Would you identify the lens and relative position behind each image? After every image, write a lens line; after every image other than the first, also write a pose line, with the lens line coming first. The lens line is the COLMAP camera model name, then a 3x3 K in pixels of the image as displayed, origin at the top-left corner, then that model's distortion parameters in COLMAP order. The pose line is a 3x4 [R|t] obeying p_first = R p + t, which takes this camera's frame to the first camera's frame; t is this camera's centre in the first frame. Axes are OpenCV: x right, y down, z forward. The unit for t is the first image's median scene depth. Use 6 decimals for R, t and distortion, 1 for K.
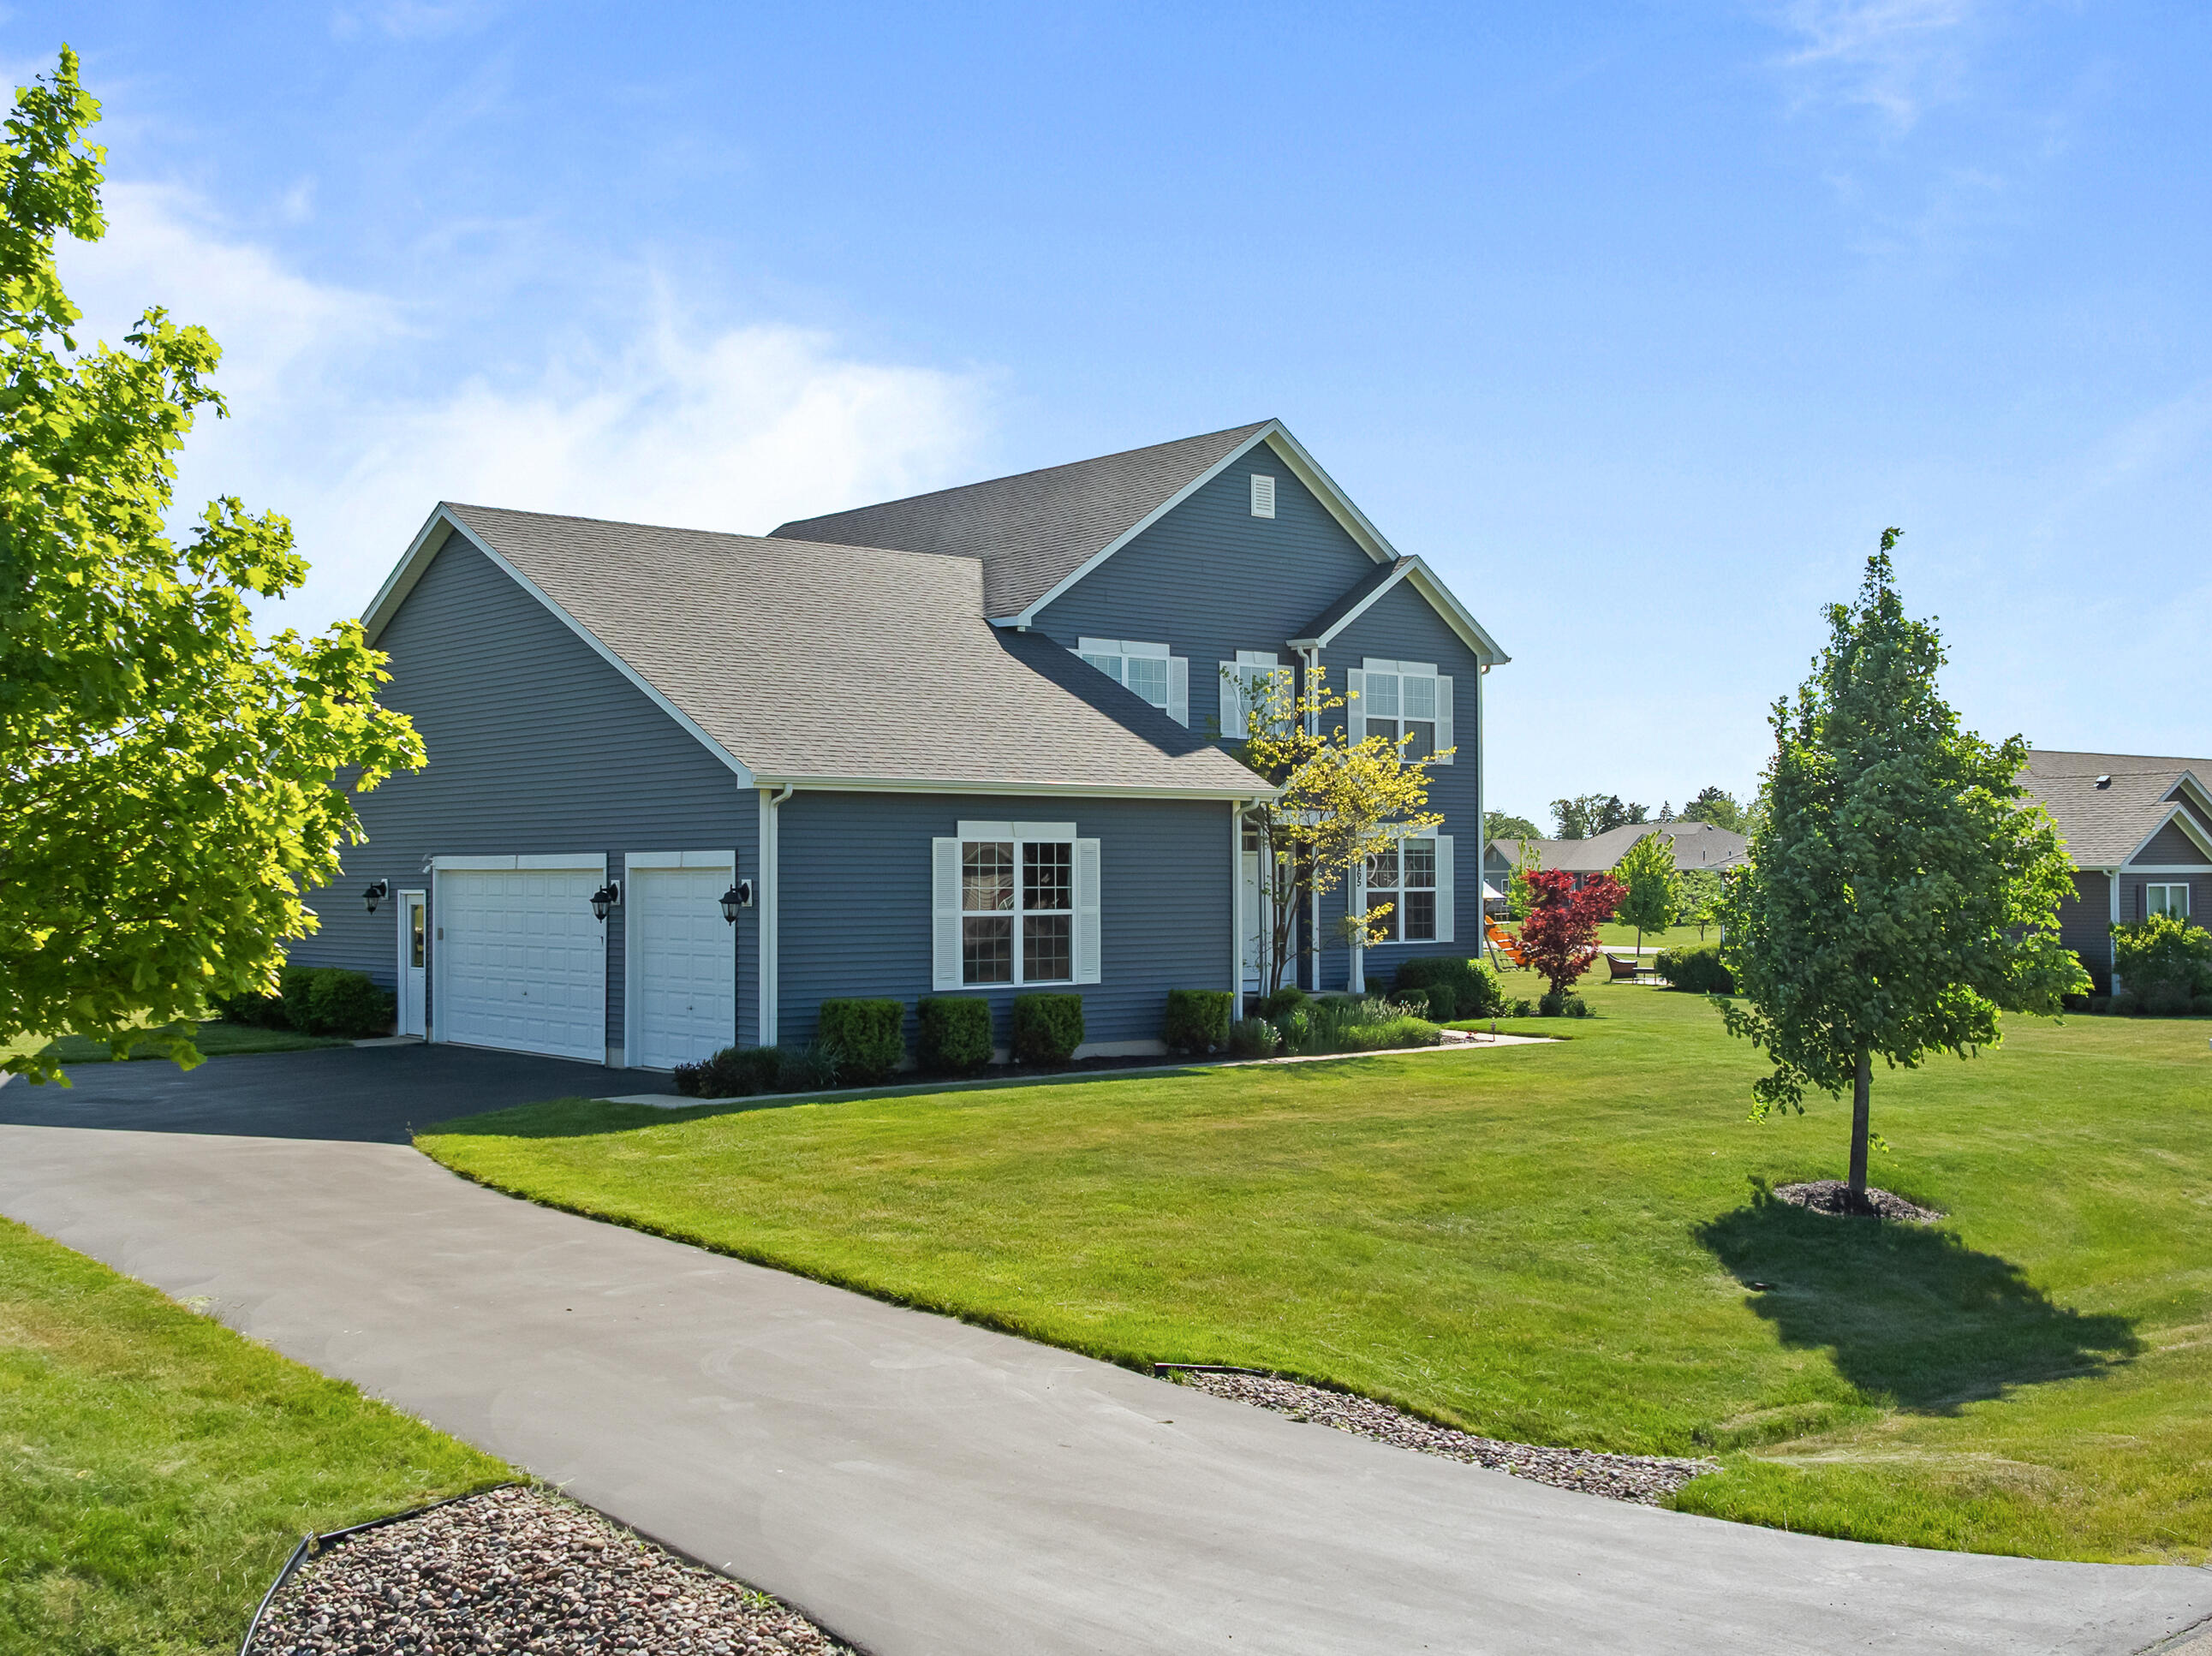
lens RADIAL K [[2301.4, 0, 1106.0], [0, 2301.4, 828.0], [0, 0, 1]] dist [0.004616, 0.005326]
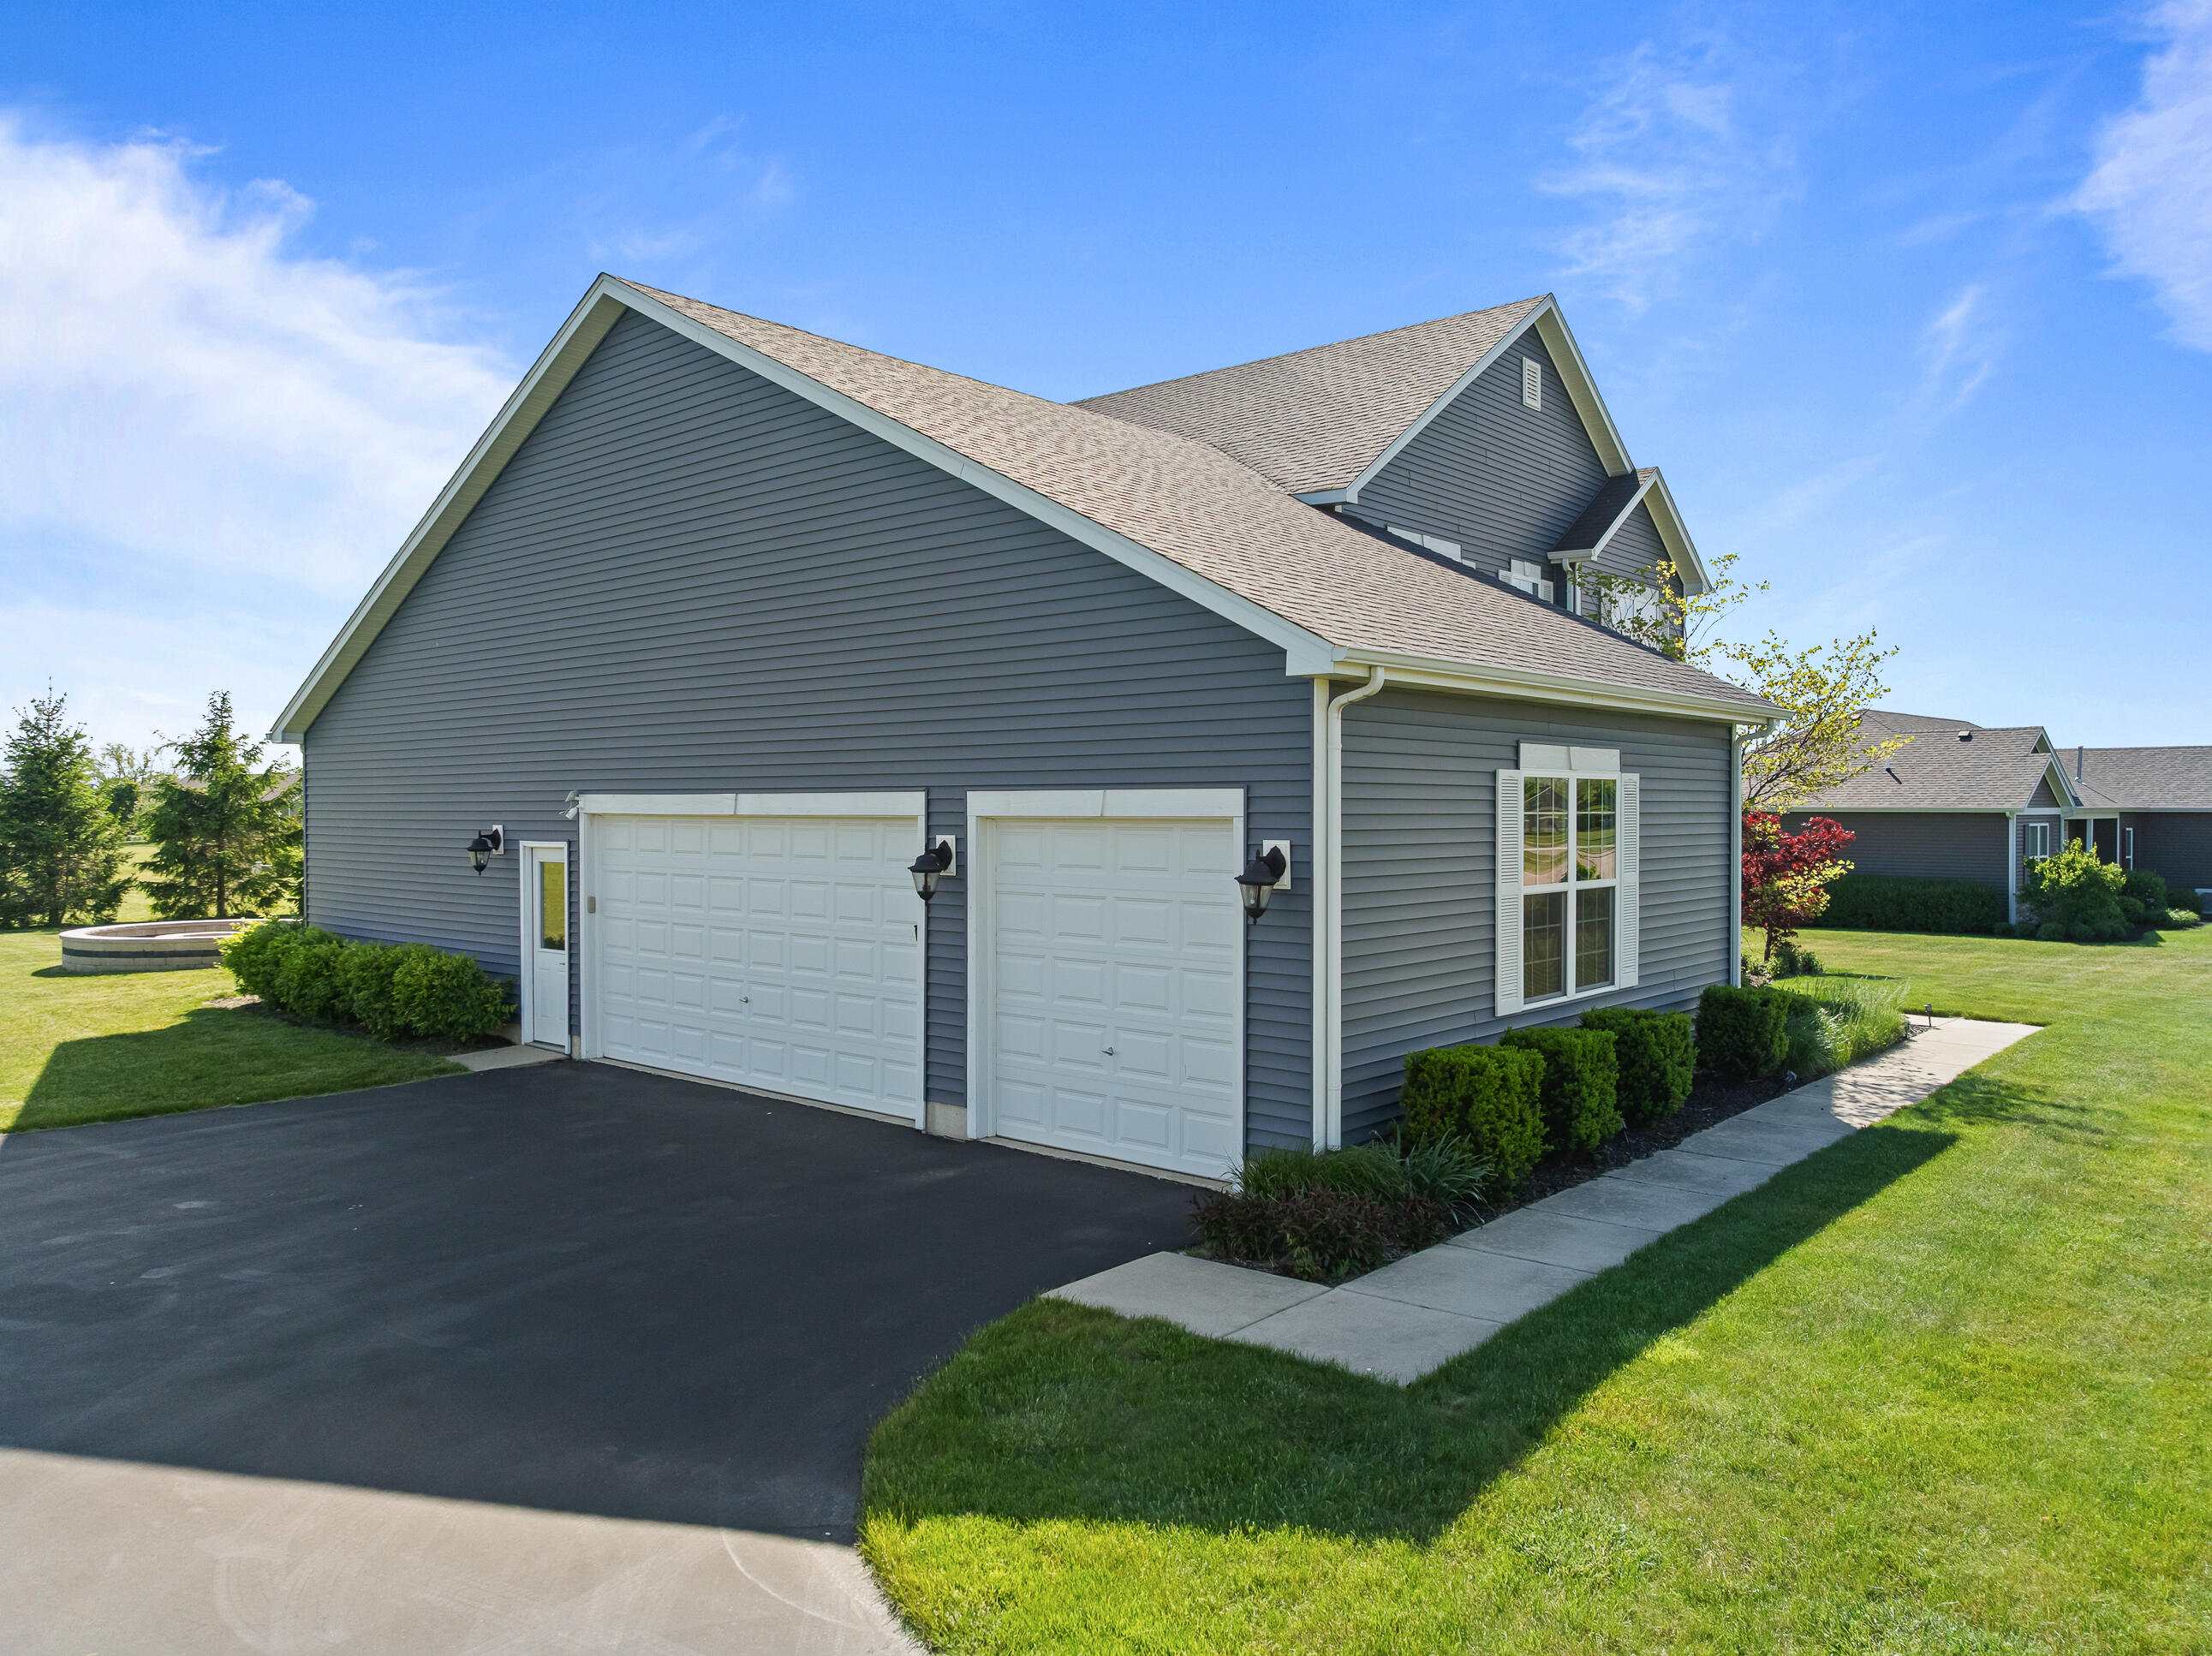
lens RADIAL K [[1541.4, 0, 1106.0], [0, 1541.4, 828.0], [0, 0, 1]] dist [-0.011065, -0.003134]
pose [[0.988824, 0.001454, 0.149083, -0.229532], [-0.006535, 0.999414, 0.033601, 0.006303], [-0.148946, -0.034199, 0.988254, 0.576354]]
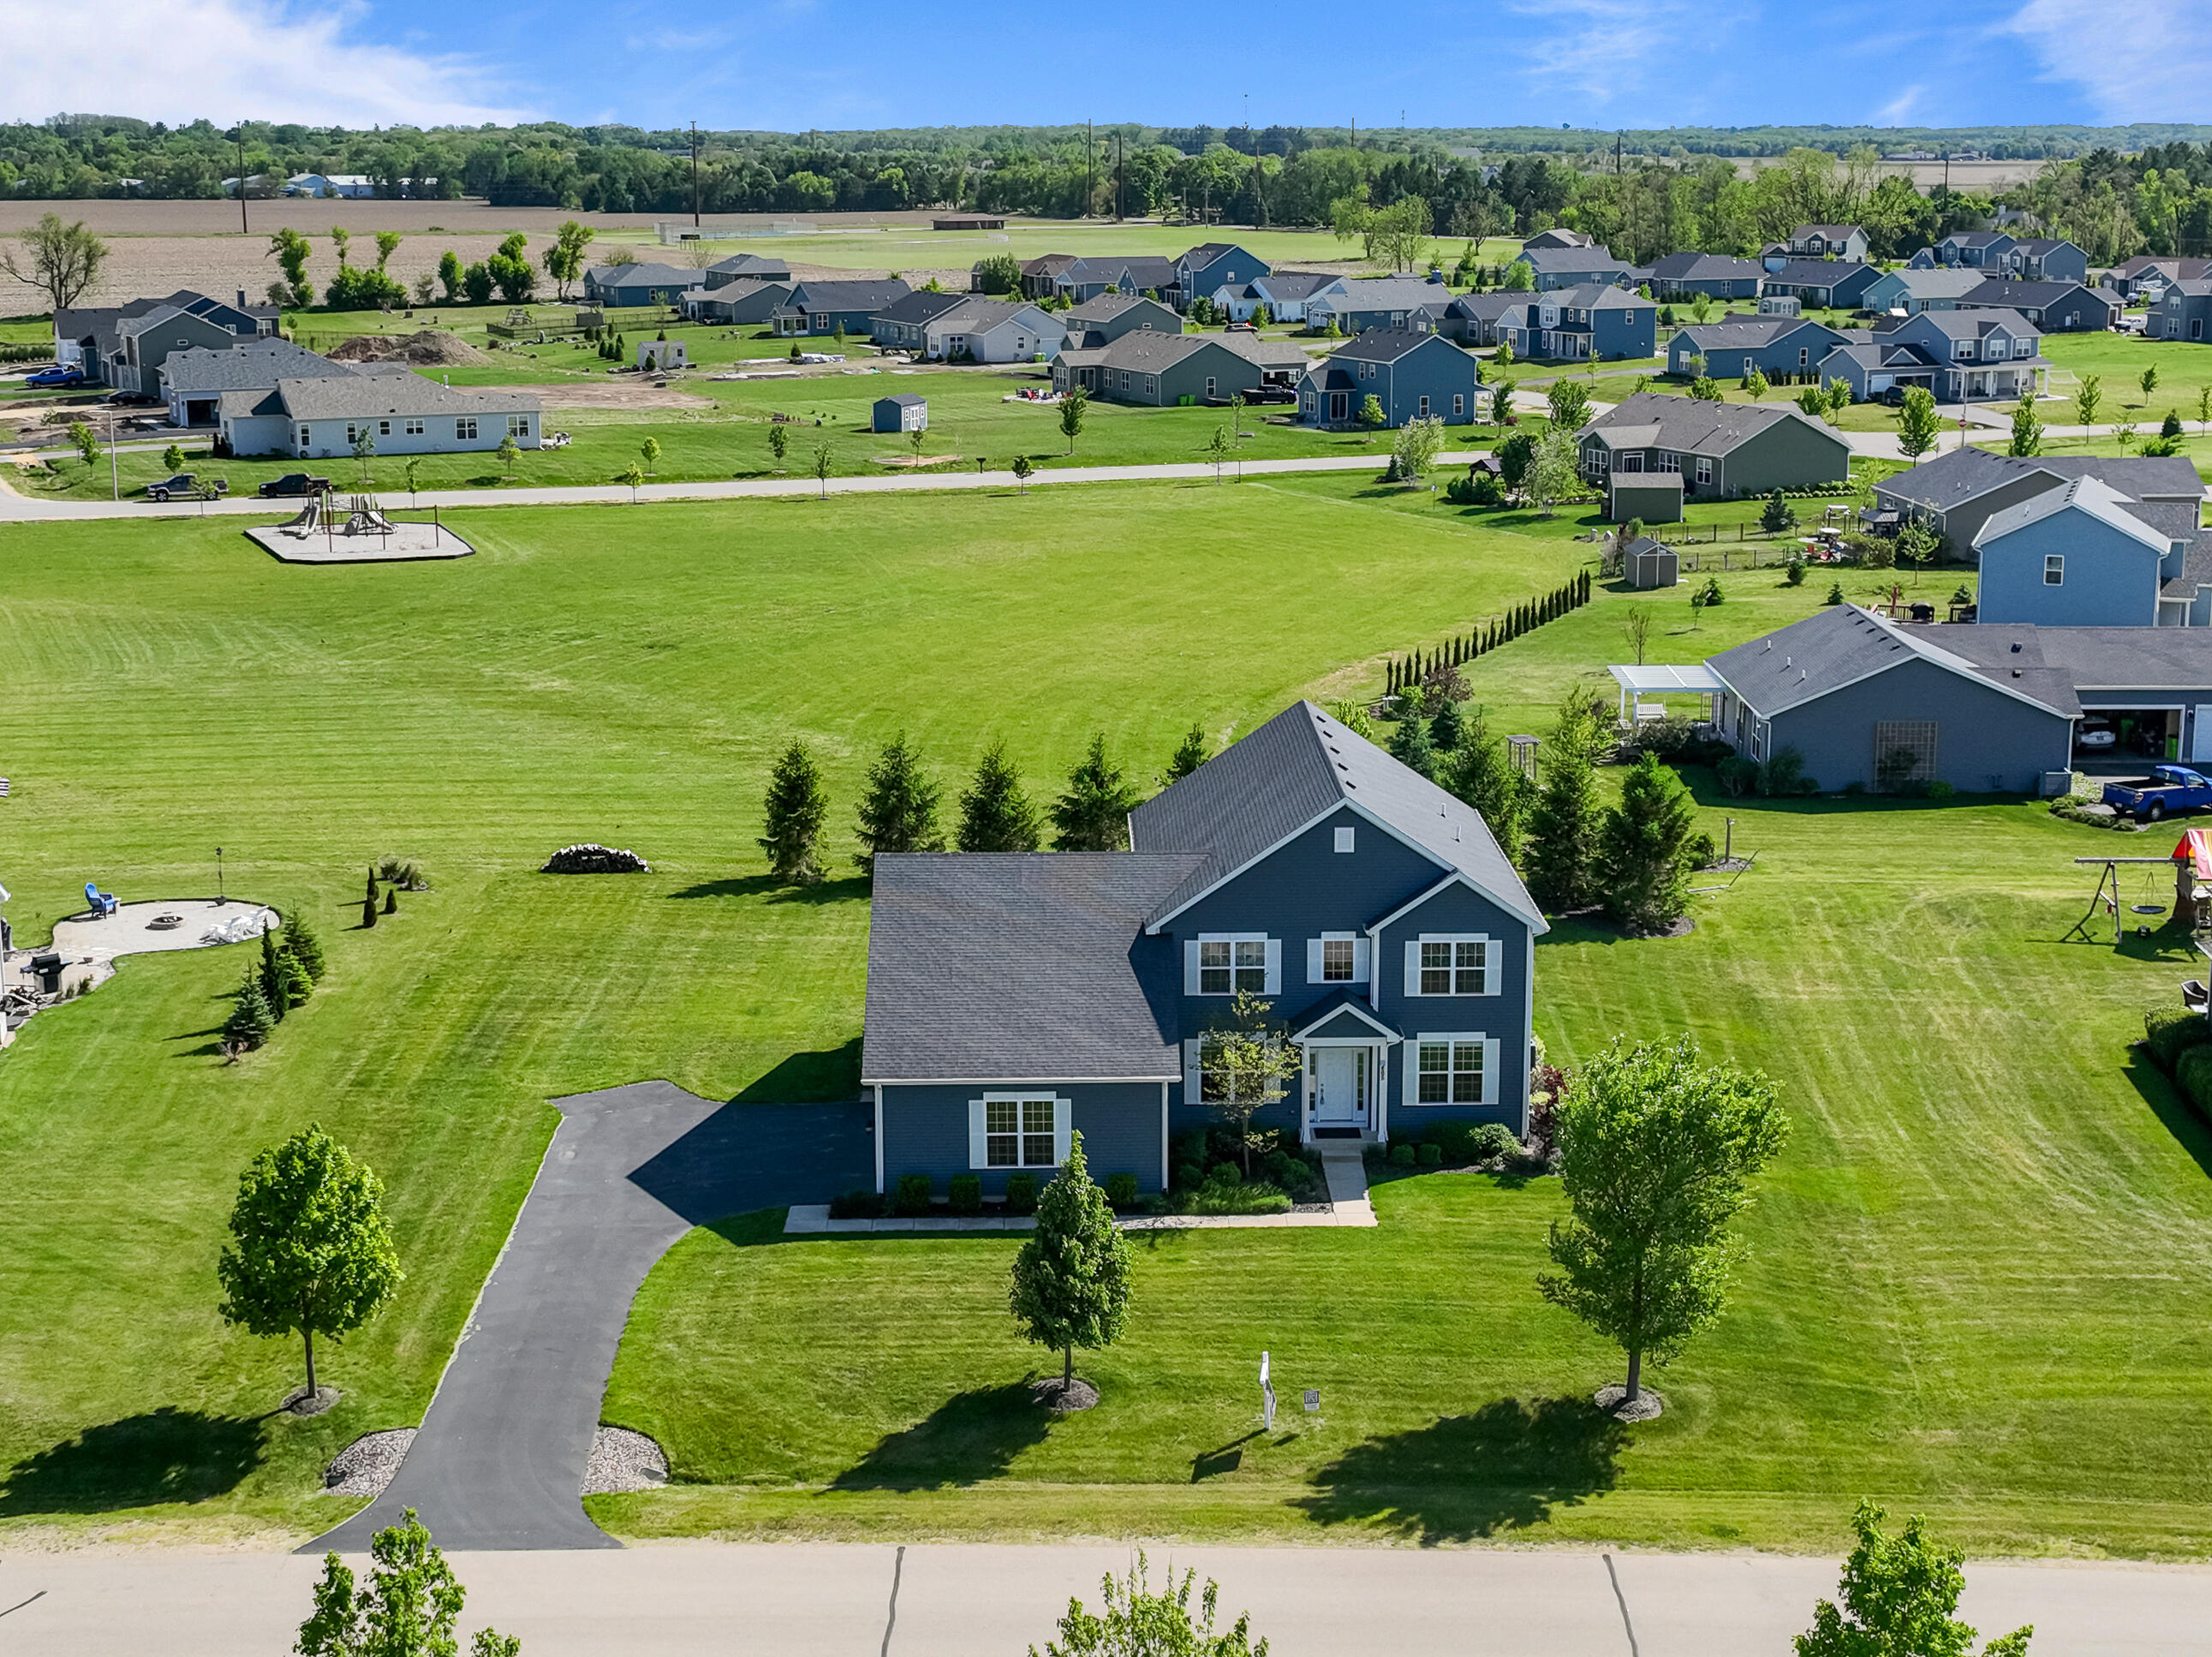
lens RADIAL K [[2985.0, 0, 1106.0], [0, 2985.0, 828.5], [0, 0, 1]] dist [-0.021243, -0.021227]
pose [[0.771483, 0.138583, -0.620974, 1.622150], [0.015531, 0.971598, 0.236127, -0.847910], [0.636060, -0.191812, 0.747419, -0.892281]]
